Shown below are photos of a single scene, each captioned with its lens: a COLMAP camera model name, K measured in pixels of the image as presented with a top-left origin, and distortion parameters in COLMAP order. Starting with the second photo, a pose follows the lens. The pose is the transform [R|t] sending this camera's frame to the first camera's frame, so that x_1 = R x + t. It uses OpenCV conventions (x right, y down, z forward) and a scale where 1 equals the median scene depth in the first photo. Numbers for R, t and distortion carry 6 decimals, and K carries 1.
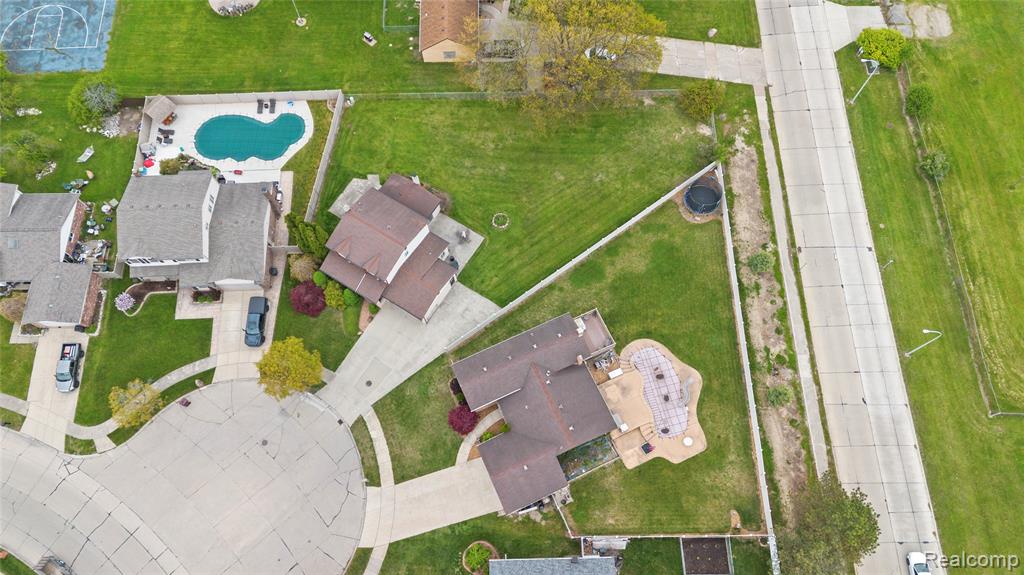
lens RADIAL K [[719.4, 0, 513.3], [0, 719.4, 290.2], [0, 0, 1]] dist [0.083442, -0.082935]
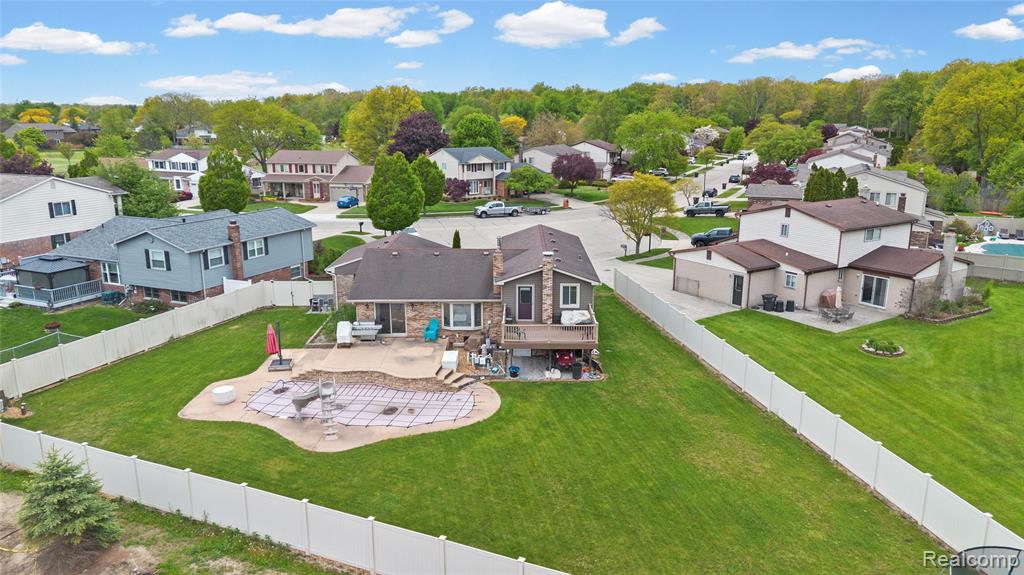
lens RADIAL K [[719.4, 0, 513.3], [0, 719.4, 290.2], [0, 0, 1]] dist [0.083442, -0.082935]
pose [[-0.422467, 0.241703, -0.873557, 0.485971], [-0.844380, 0.245375, 0.476249, -0.134785], [0.329460, 0.938814, 0.100426, 0.893949]]
